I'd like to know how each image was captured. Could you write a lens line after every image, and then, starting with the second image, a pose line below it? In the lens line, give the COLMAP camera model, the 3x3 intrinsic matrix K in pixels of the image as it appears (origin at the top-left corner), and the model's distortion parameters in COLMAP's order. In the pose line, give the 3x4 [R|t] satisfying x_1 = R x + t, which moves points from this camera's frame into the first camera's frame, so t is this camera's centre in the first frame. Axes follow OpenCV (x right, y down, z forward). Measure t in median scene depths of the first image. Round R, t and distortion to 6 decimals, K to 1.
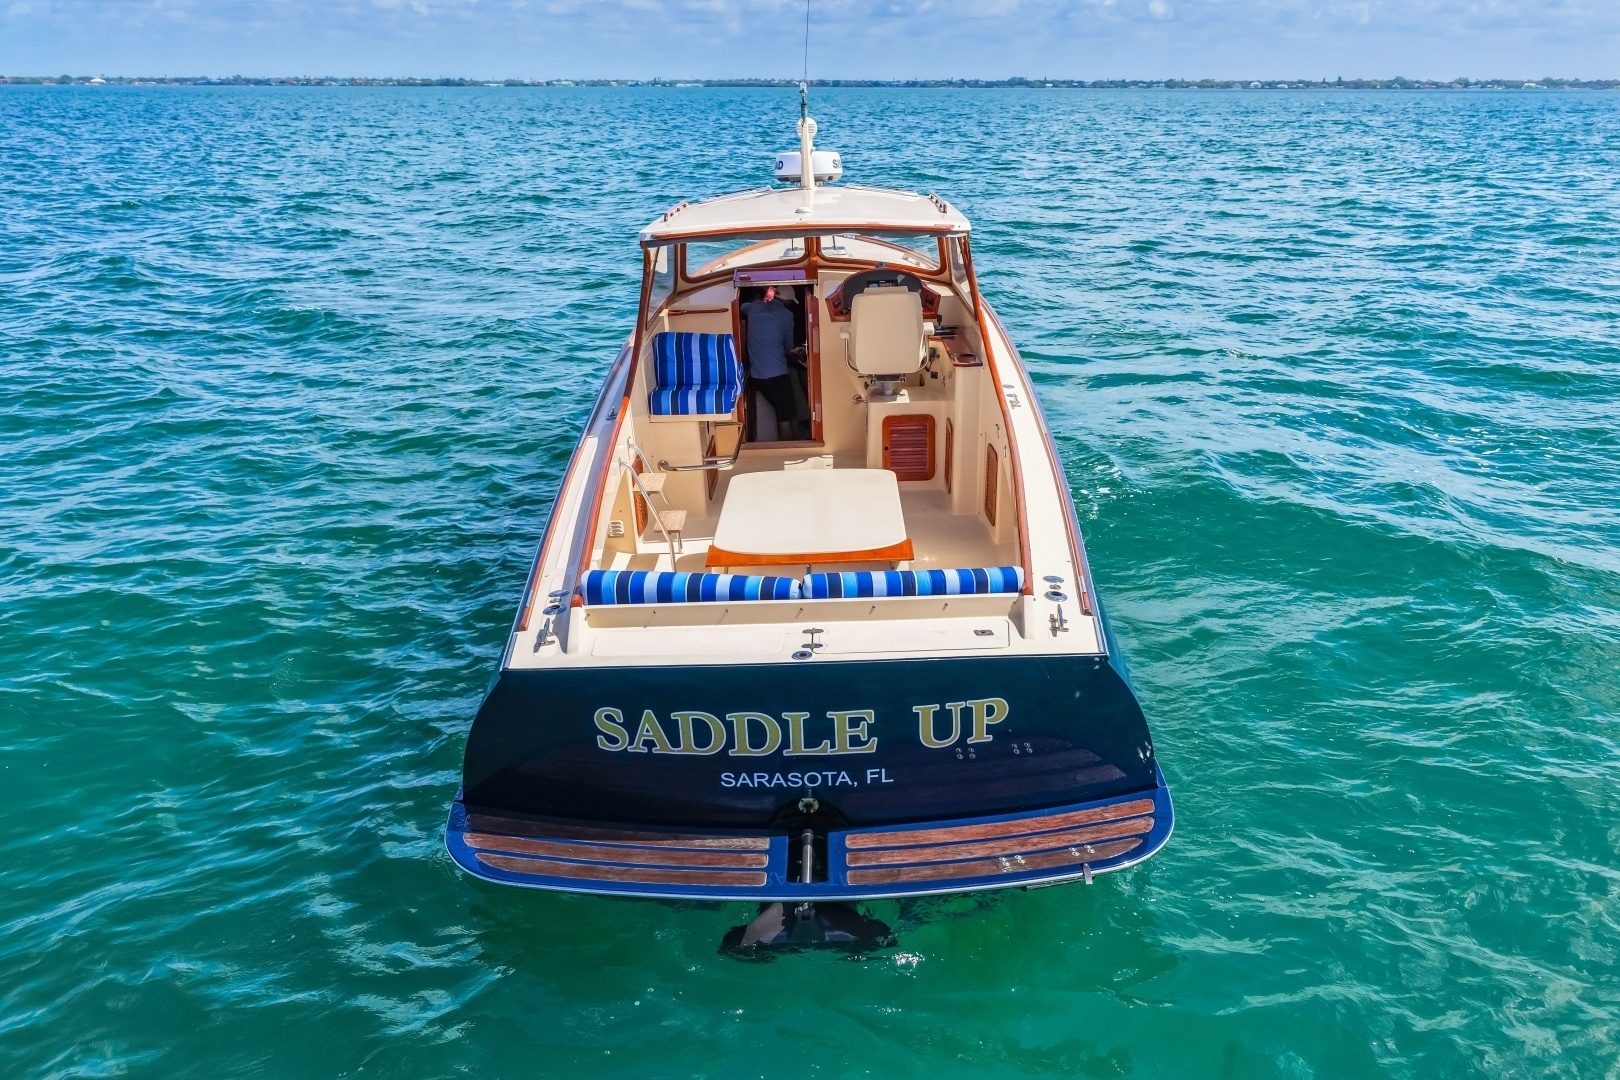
lens RADIAL K [[1514.0, 0, 766.2], [0, 1514.0, 533.5], [0, 0, 1]] dist [-0.009157, -0.016754]
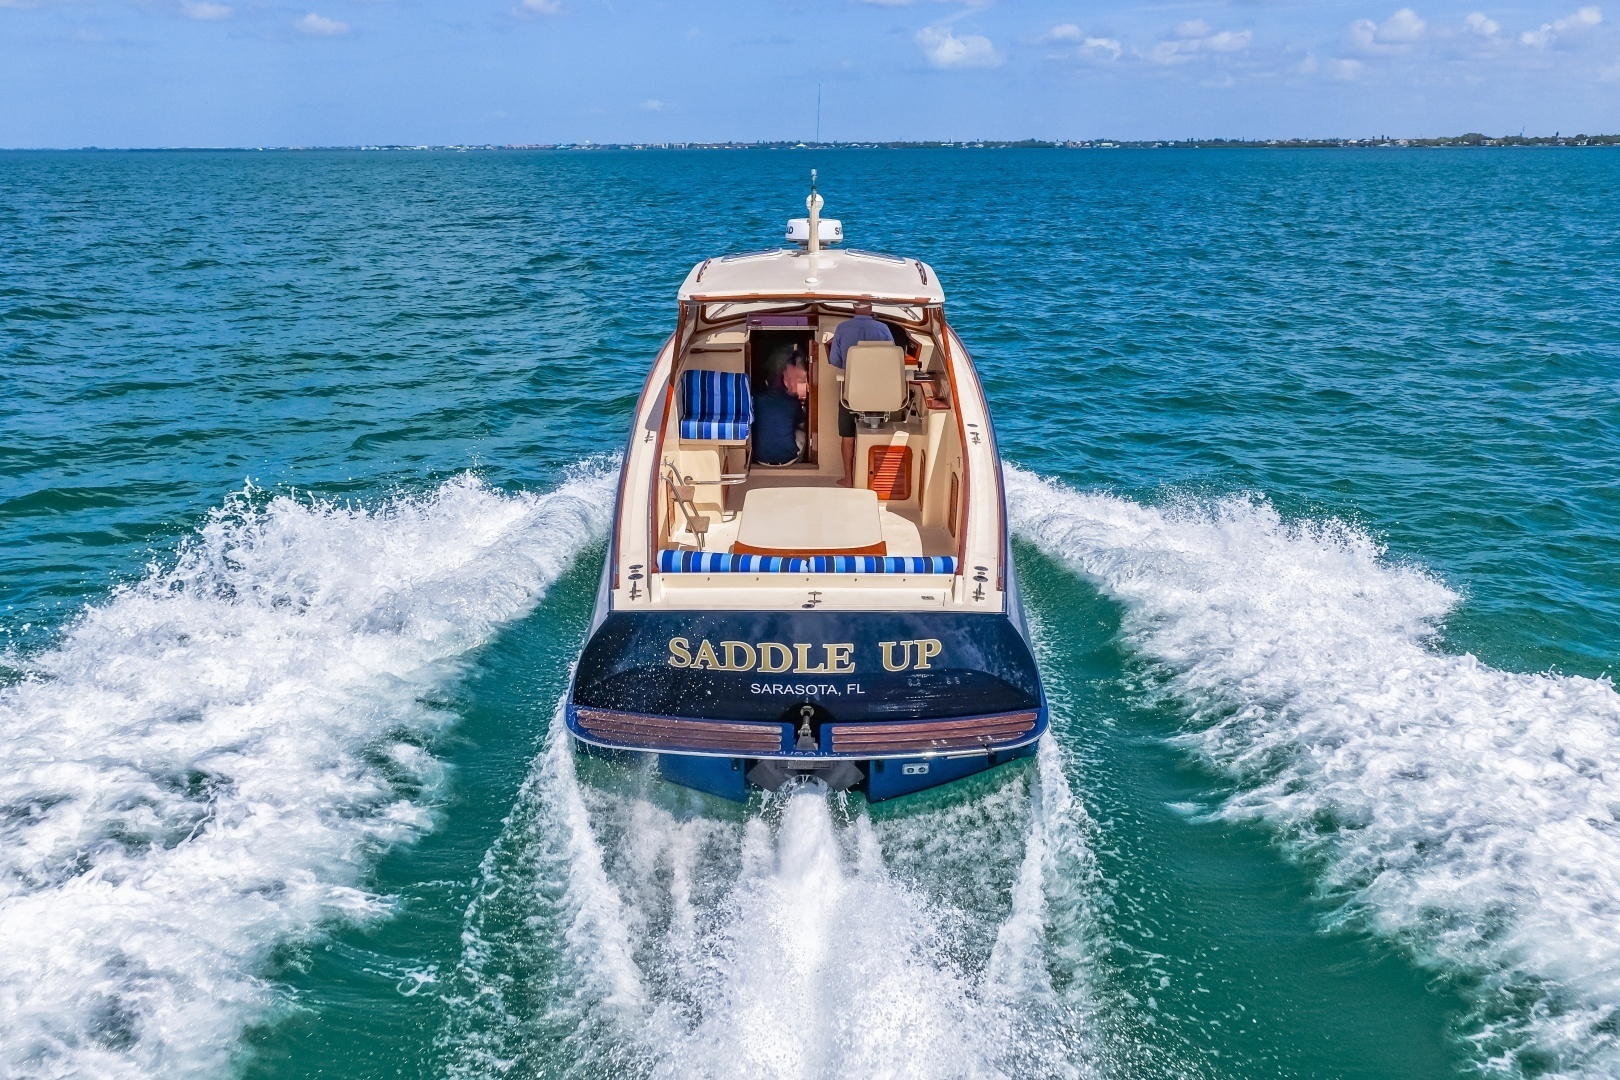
lens RADIAL K [[1722.3, 0, 750.6], [0, 1722.3, 544.6], [0, 0, 1]] dist [-0.000591, 0.004089]
pose [[0.999351, 0.035340, 0.006934, -0.045785], [-0.035275, 0.999334, -0.009353, 0.033858], [-0.007260, 0.009102, 0.999932, -0.701007]]
